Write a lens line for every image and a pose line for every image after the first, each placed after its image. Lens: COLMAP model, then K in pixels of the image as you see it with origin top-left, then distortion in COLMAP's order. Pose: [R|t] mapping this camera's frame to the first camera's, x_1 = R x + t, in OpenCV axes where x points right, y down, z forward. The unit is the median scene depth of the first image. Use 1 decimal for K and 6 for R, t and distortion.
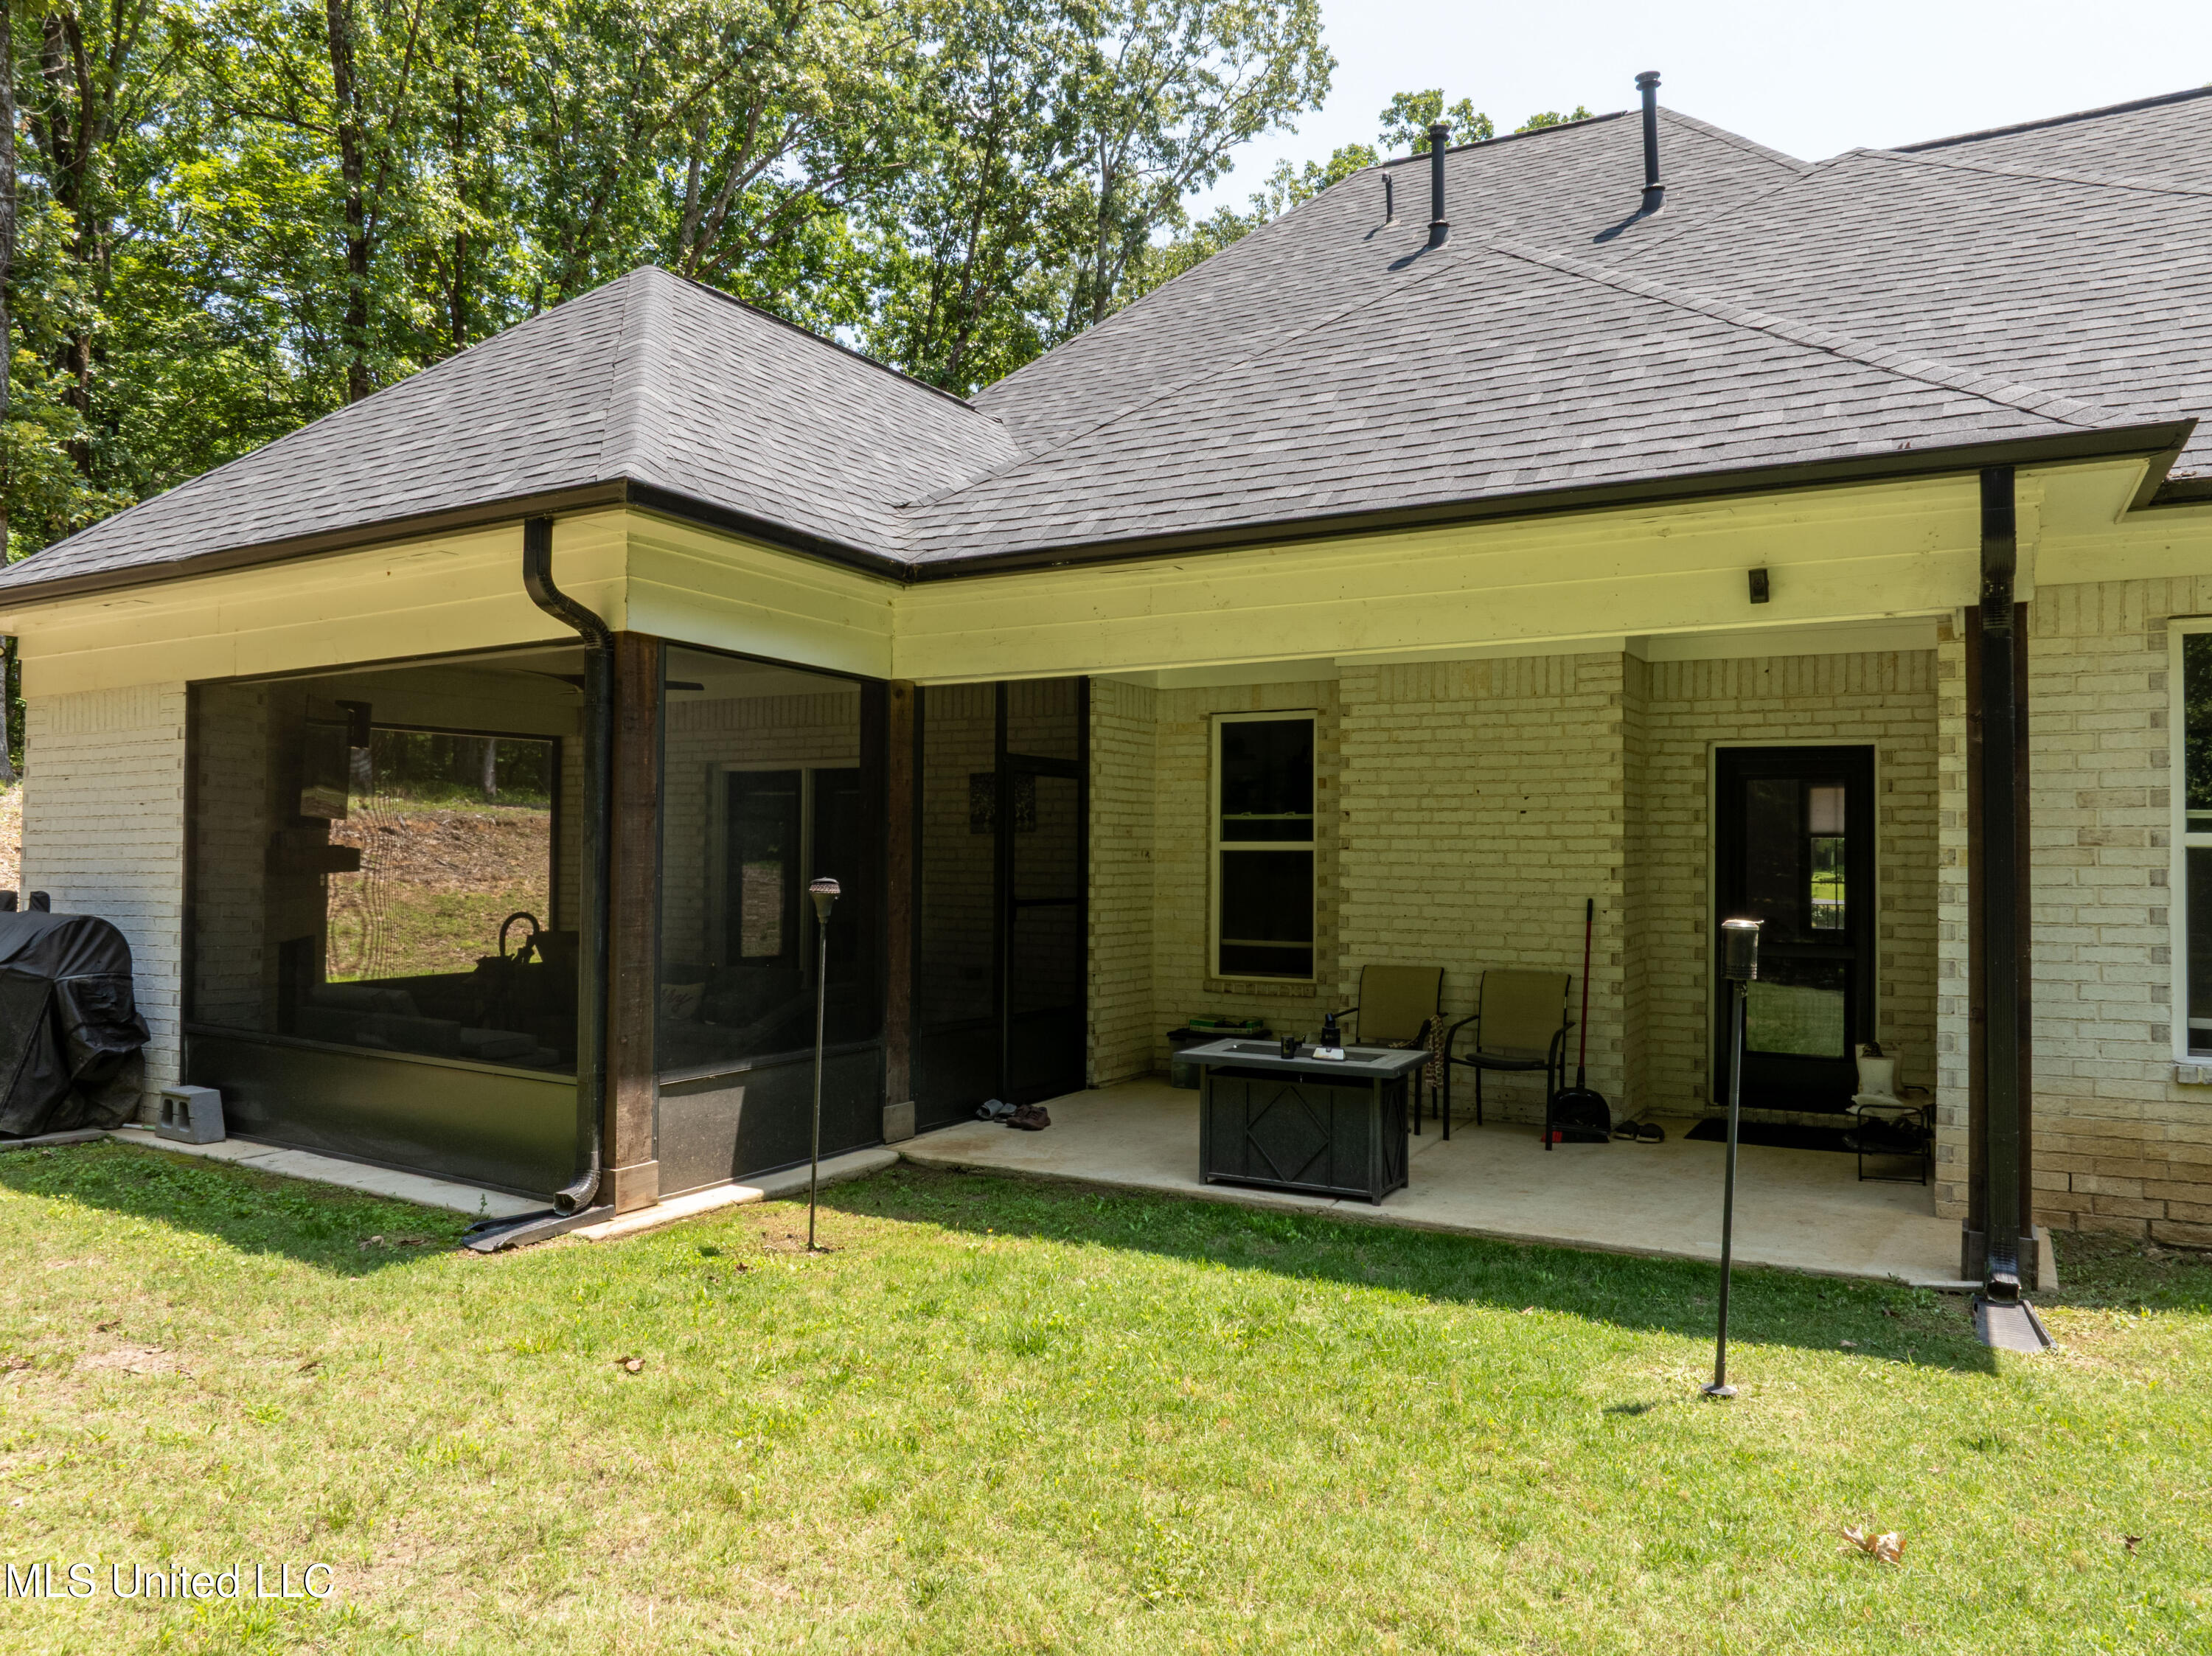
lens RADIAL K [[1528.6, 0, 1106.0], [0, 1528.6, 828.0], [0, 0, 1]] dist [-0.035464, 0.008398]
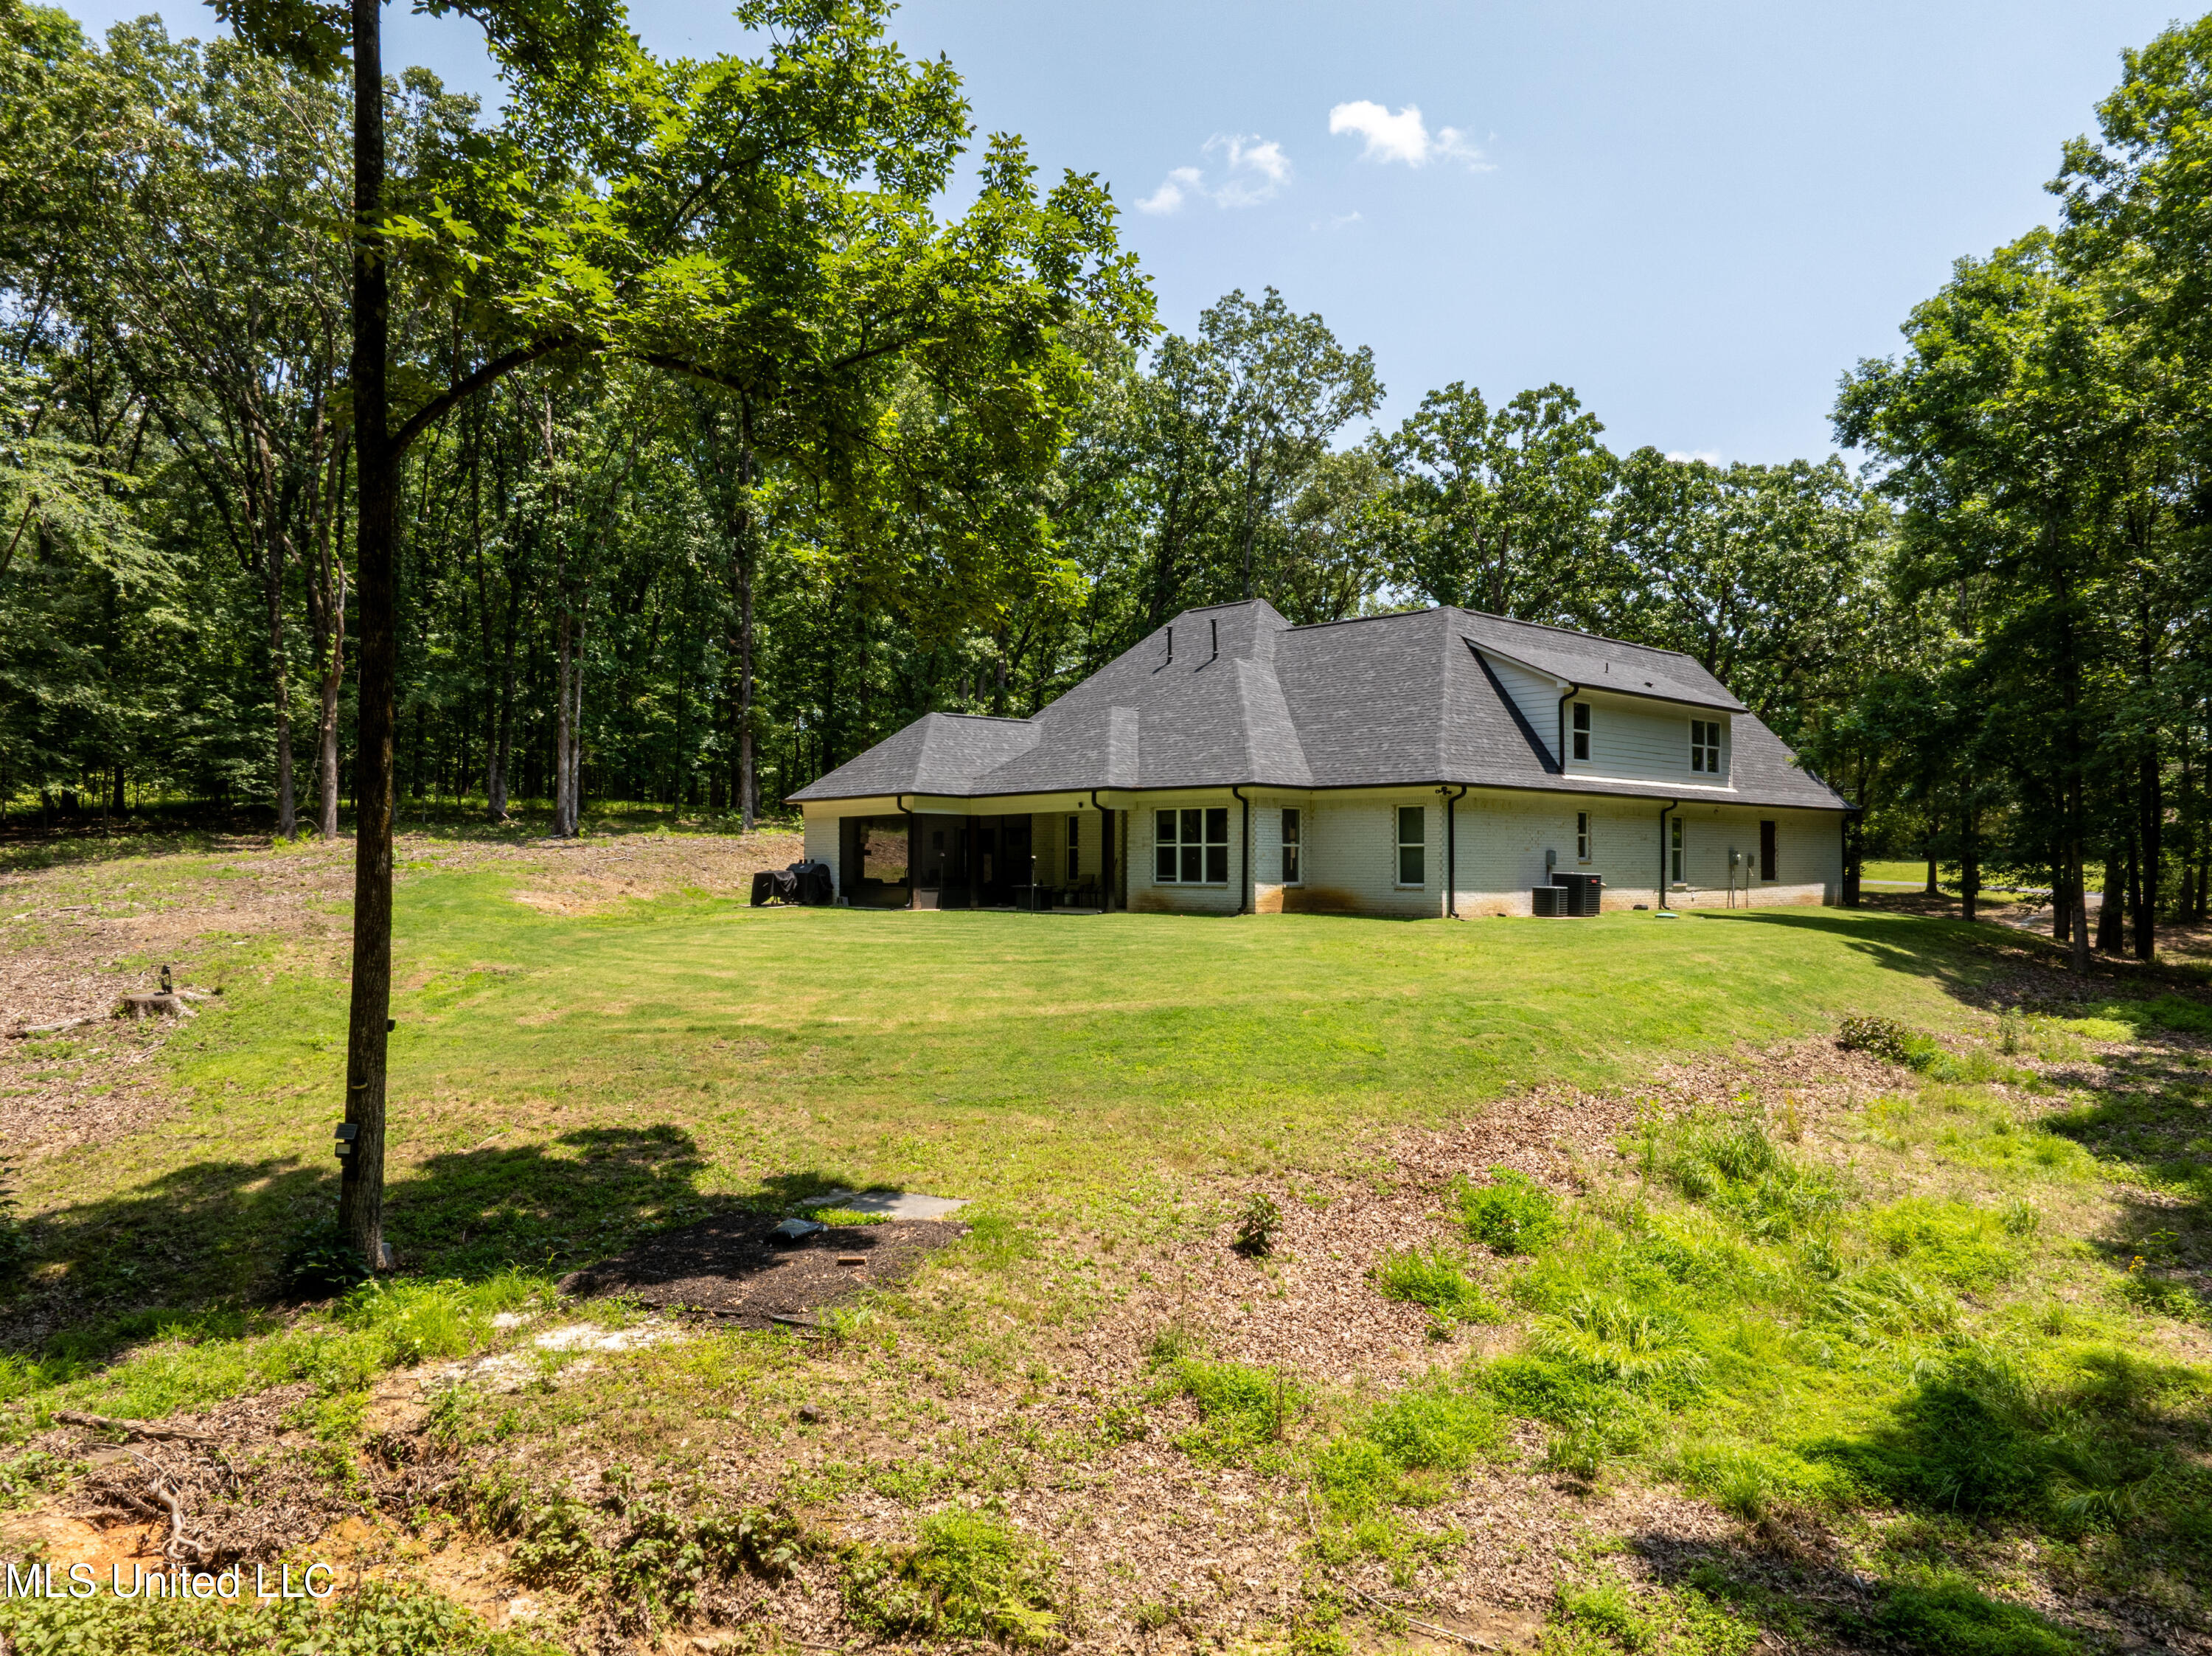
lens RADIAL K [[1528.6, 0, 1106.0], [0, 1528.6, 828.0], [0, 0, 1]] dist [-0.035464, 0.008398]
pose [[0.960637, -0.014448, -0.277431, 1.616092], [0.011877, 0.999870, -0.010949, 0.004705], [0.277553, 0.007223, 0.960683, -3.553458]]
